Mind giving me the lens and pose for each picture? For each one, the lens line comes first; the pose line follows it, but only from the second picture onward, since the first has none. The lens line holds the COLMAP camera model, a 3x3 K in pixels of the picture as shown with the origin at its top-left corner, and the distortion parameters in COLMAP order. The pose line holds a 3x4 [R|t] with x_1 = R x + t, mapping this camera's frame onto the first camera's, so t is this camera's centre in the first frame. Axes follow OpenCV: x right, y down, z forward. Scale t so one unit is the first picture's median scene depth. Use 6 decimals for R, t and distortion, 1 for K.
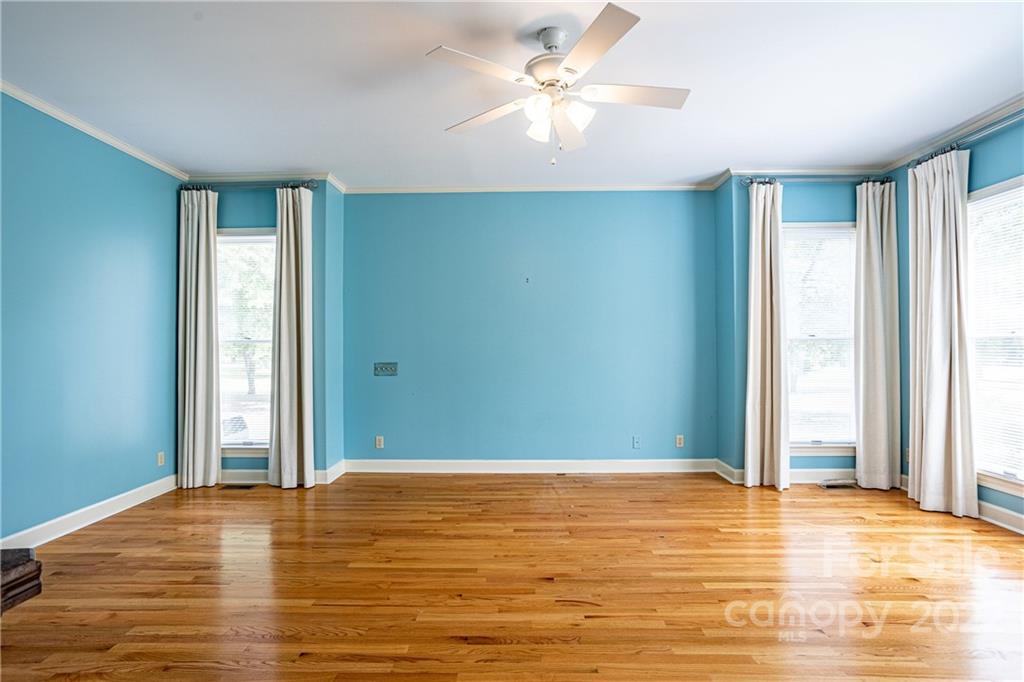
lens RADIAL K [[520.7, 0, 512.0], [0, 520.7, 341.0], [0, 0, 1]] dist [-0.001054, -0.000053]
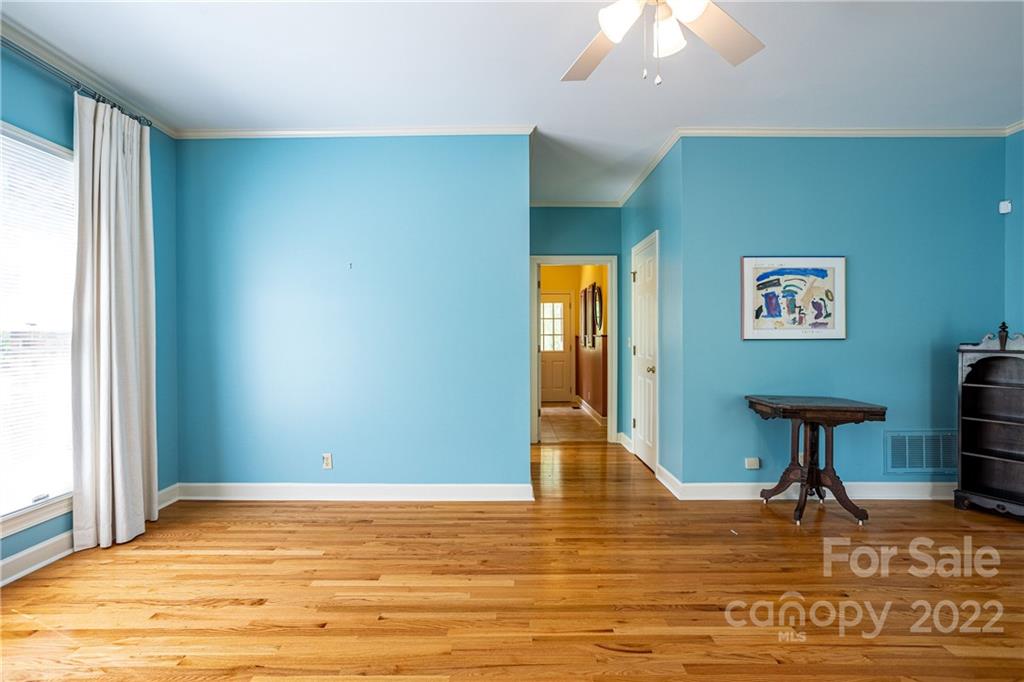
lens RADIAL K [[504.3, 0, 512.0], [0, 504.3, 341.0], [0, 0, 1]] dist [-0.000301, 0.000496]
pose [[-0.999930, 0.006188, -0.010088, 0.338835], [0.006156, 0.999976, 0.003194, 0.011643], [0.010107, 0.003132, -0.999944, 1.972509]]
